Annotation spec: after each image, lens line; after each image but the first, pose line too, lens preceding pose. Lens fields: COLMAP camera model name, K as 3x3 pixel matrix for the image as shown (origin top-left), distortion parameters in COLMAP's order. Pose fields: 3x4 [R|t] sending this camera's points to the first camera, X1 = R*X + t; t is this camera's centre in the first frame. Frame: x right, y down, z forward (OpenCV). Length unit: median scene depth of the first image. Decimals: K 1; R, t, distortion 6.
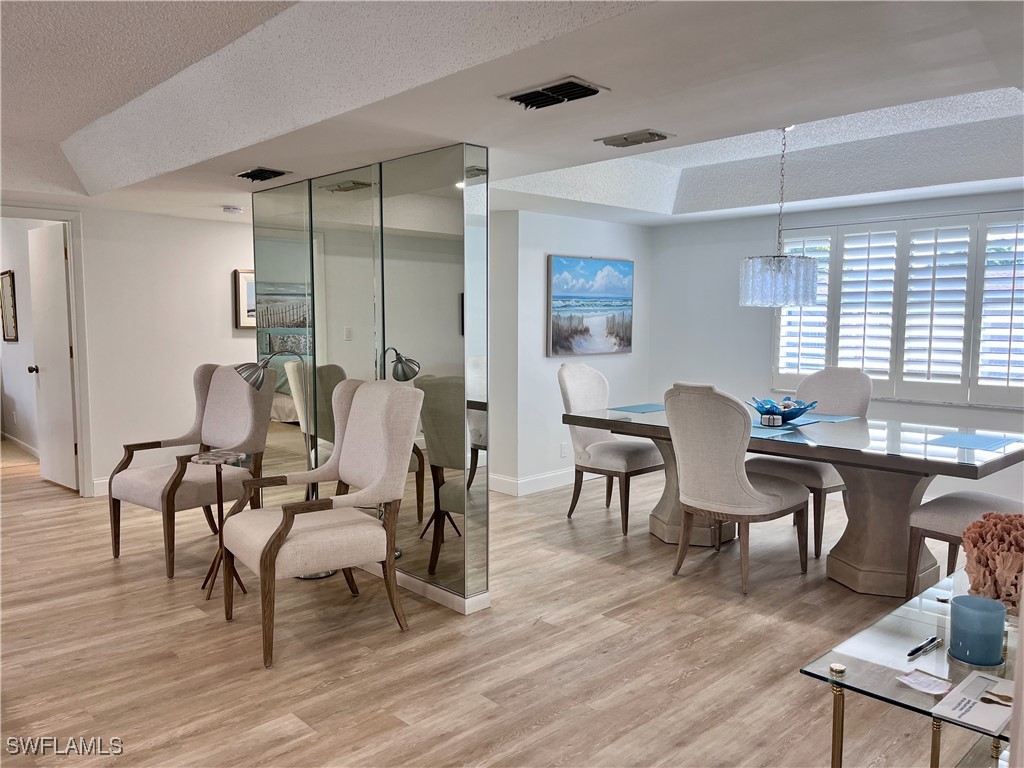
lens RADIAL K [[795.3, 0, 509.3], [0, 795.3, 391.6], [0, 0, 1]] dist [0.019586, -0.001792]
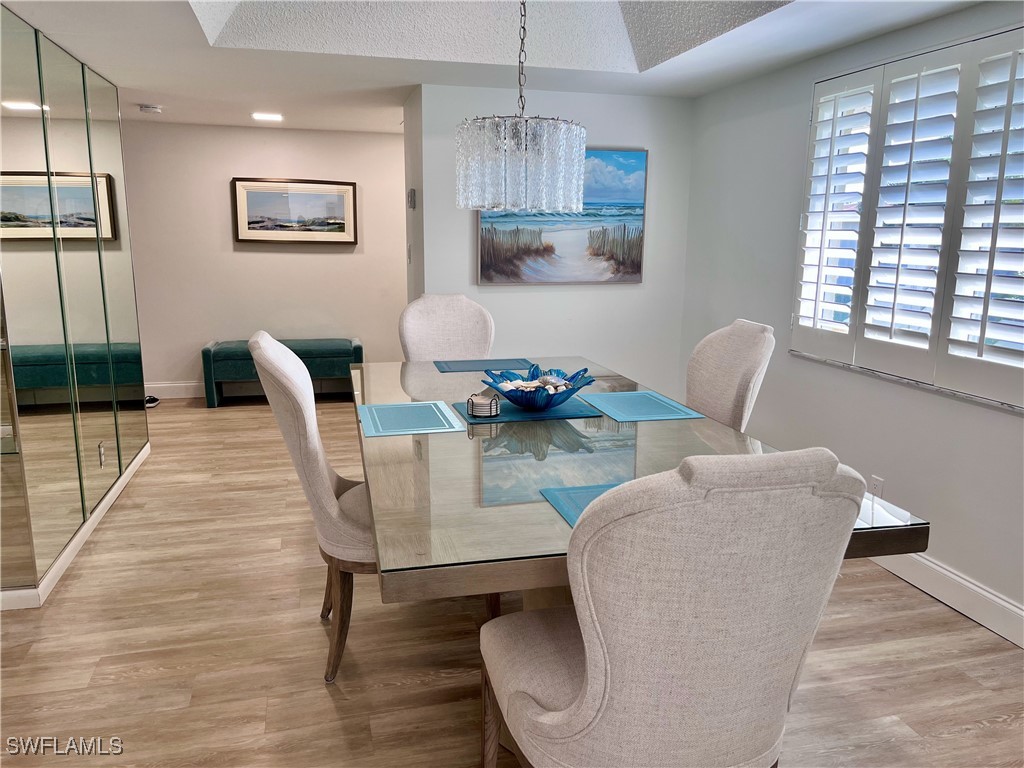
lens RADIAL K [[795.3, 0, 509.3], [0, 795.3, 391.6], [0, 0, 1]] dist [0.019586, -0.001792]
pose [[0.867806, 0.103036, -0.486102, 0.443137], [-0.052696, 0.991832, 0.116159, -0.031415], [0.494100, -0.075188, 0.866148, 0.347389]]
